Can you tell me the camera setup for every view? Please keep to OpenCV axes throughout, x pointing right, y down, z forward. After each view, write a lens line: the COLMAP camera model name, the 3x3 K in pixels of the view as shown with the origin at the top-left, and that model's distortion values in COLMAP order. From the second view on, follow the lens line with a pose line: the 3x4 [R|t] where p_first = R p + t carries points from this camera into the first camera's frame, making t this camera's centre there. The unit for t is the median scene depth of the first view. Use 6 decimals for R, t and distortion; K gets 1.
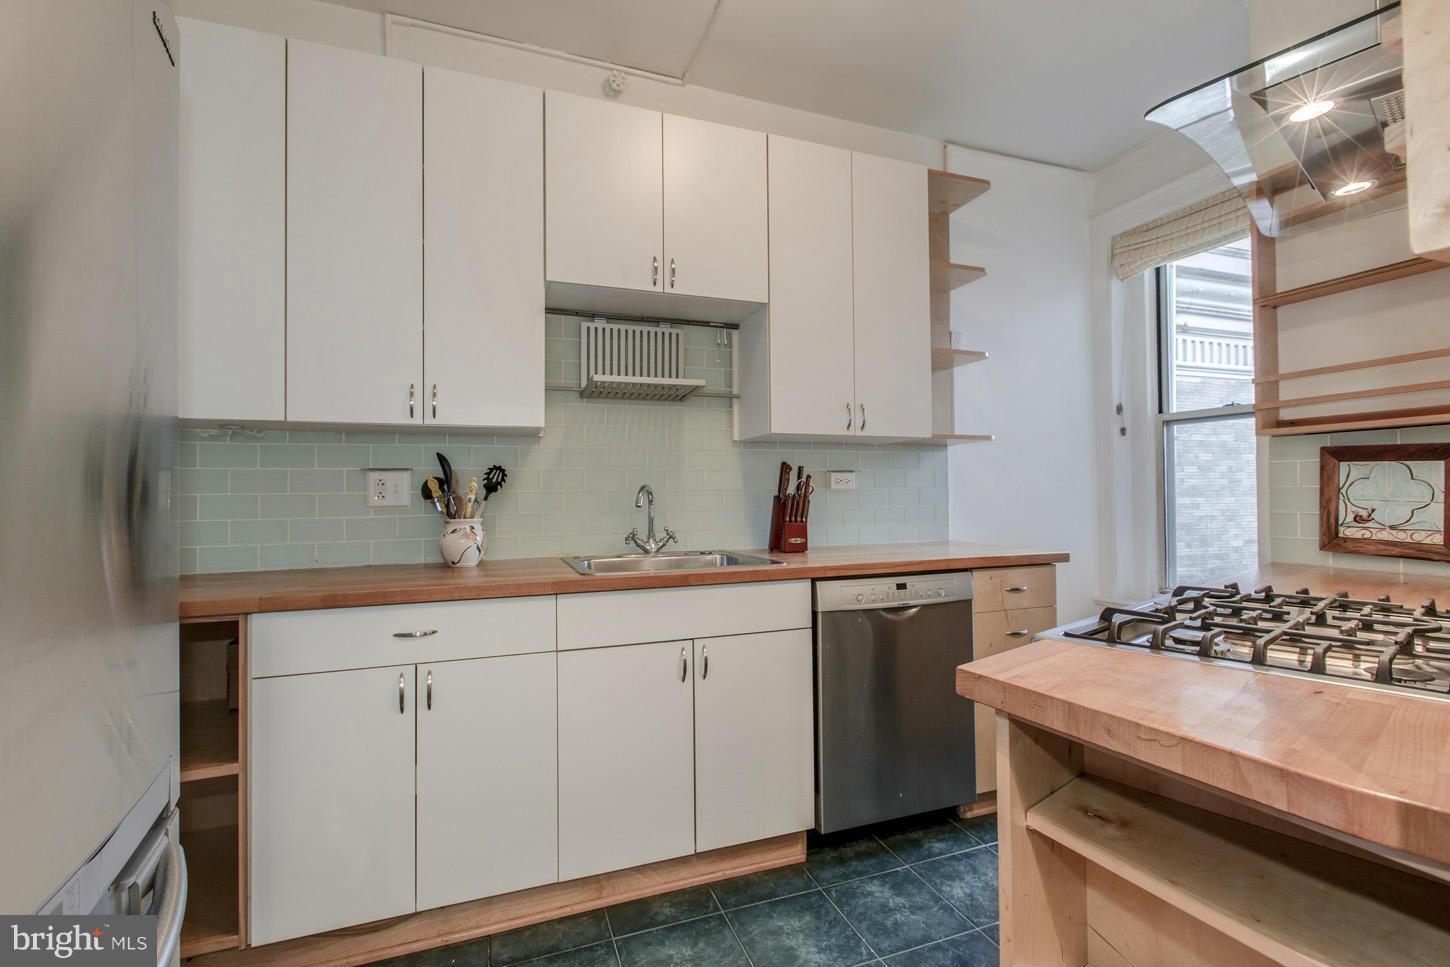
lens RADIAL K [[655.3, 0, 725.6], [0, 655.3, 479.5], [0, 0, 1]] dist [0.002907, -0.000896]
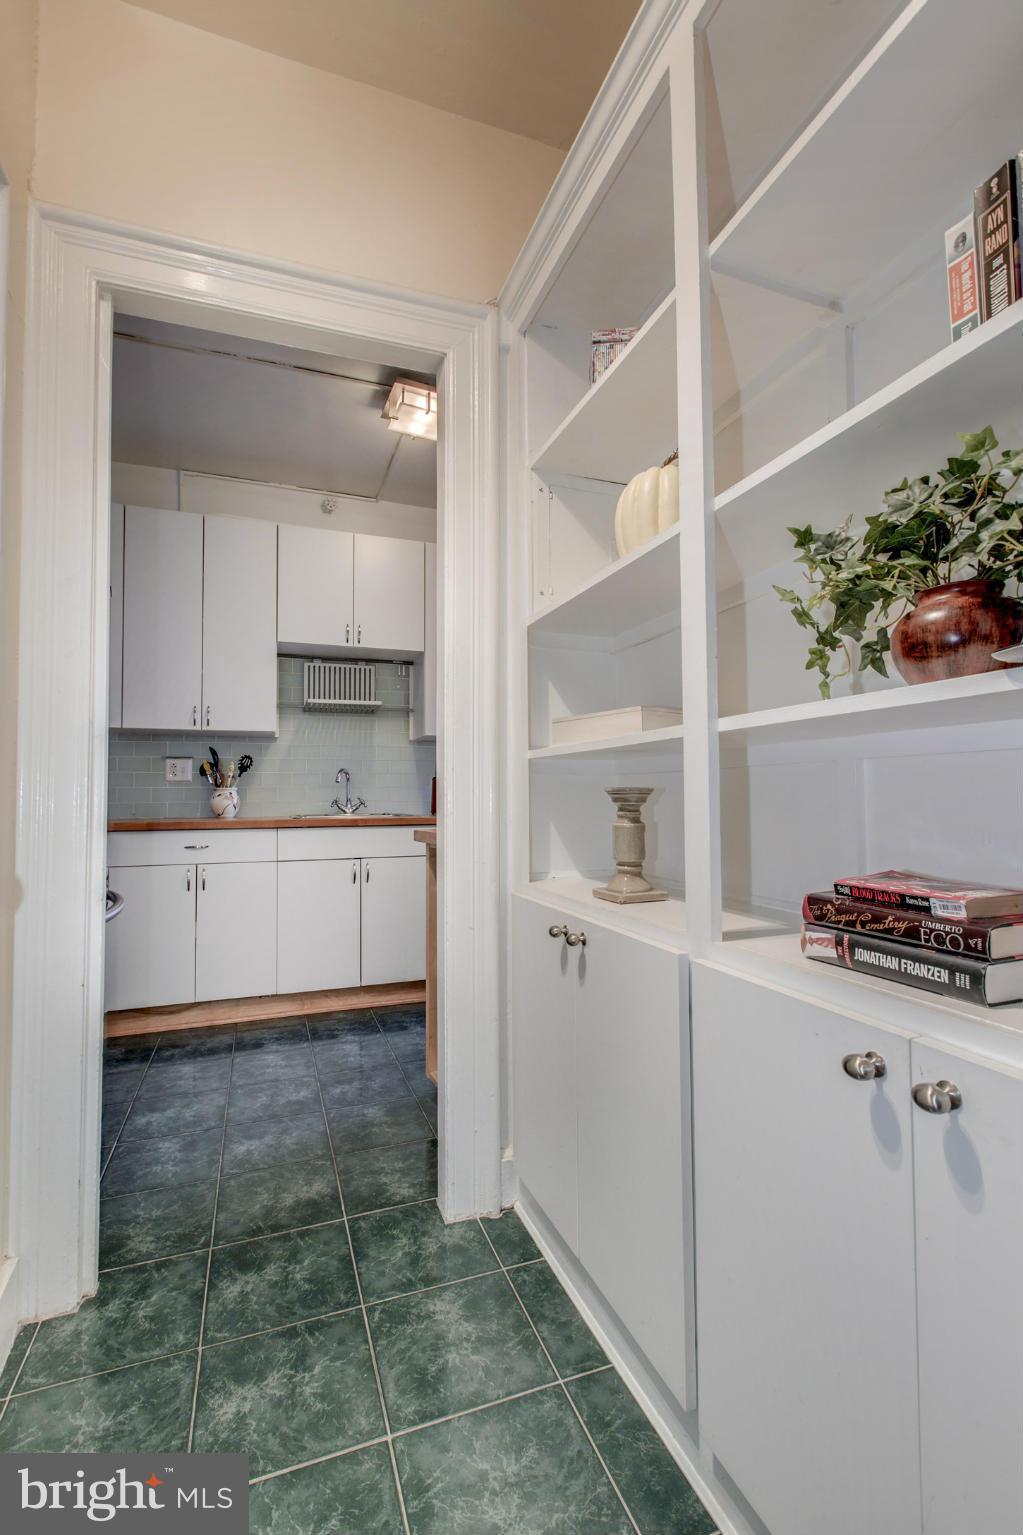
lens RADIAL K [[693.7, 0, 511.6], [0, 693.7, 774.1], [0, 0, 1]] dist [0.002907, -0.000896]
pose [[0.999930, 0.004719, -0.010850, 0.306359], [-0.004822, 0.999944, -0.009405, 0.036184], [0.010805, 0.009457, 0.999897, -0.666018]]
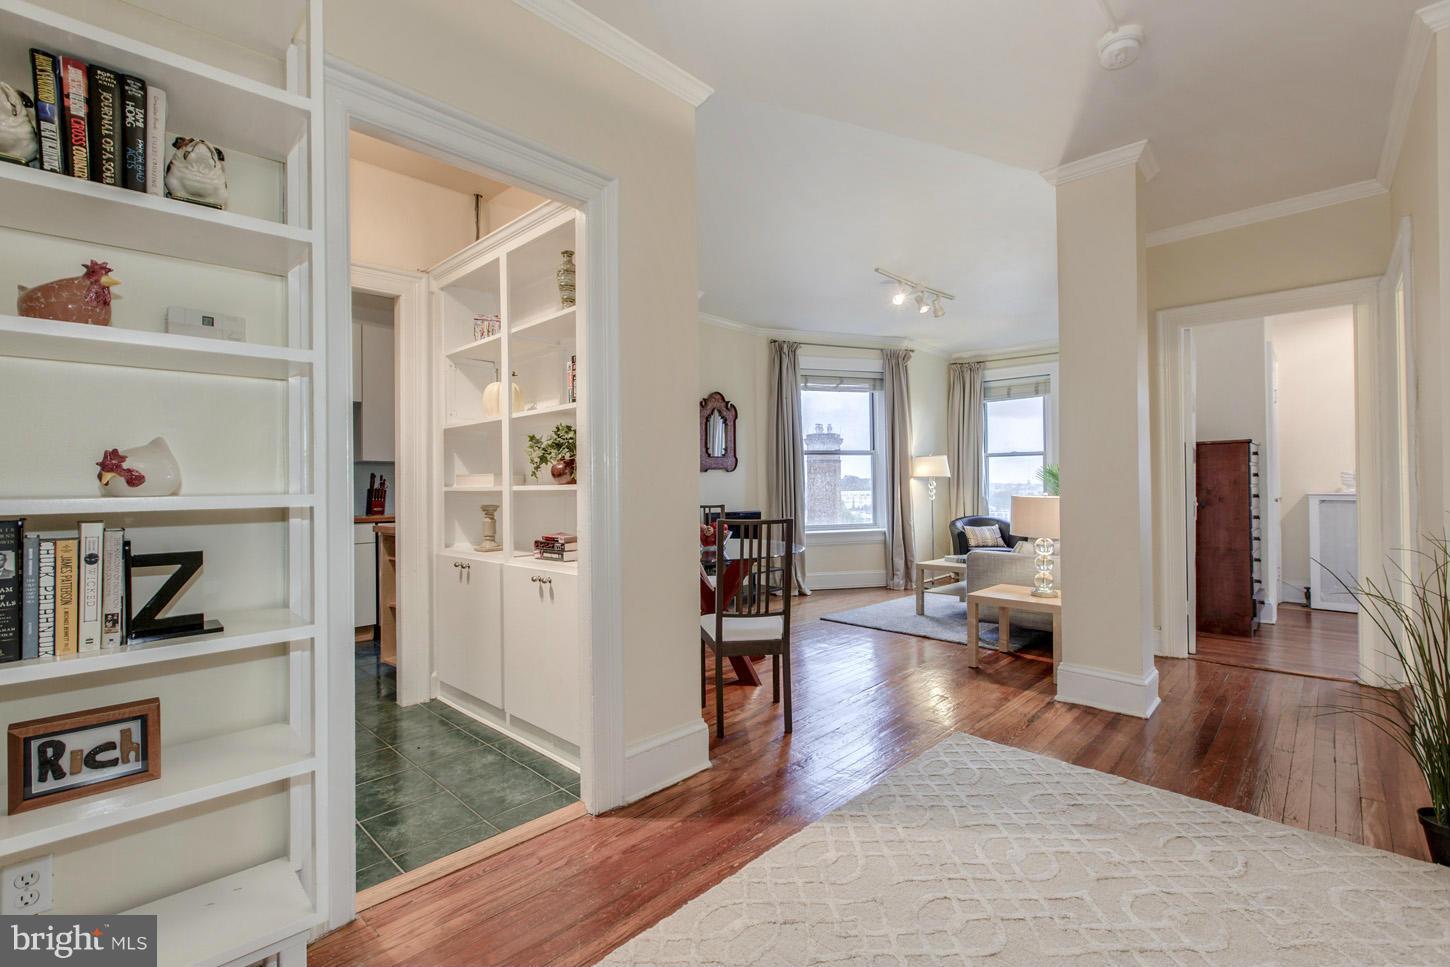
lens RADIAL K [[655.3, 0, 732.6], [0, 655.3, 481.8], [0, 0, 1]] dist [0.002907, -0.000896]
pose [[0.907349, 0.004609, 0.420352, 0.245102], [-0.009634, 0.999905, 0.009831, -0.137308], [-0.420267, -0.012970, 0.907308, -3.085454]]
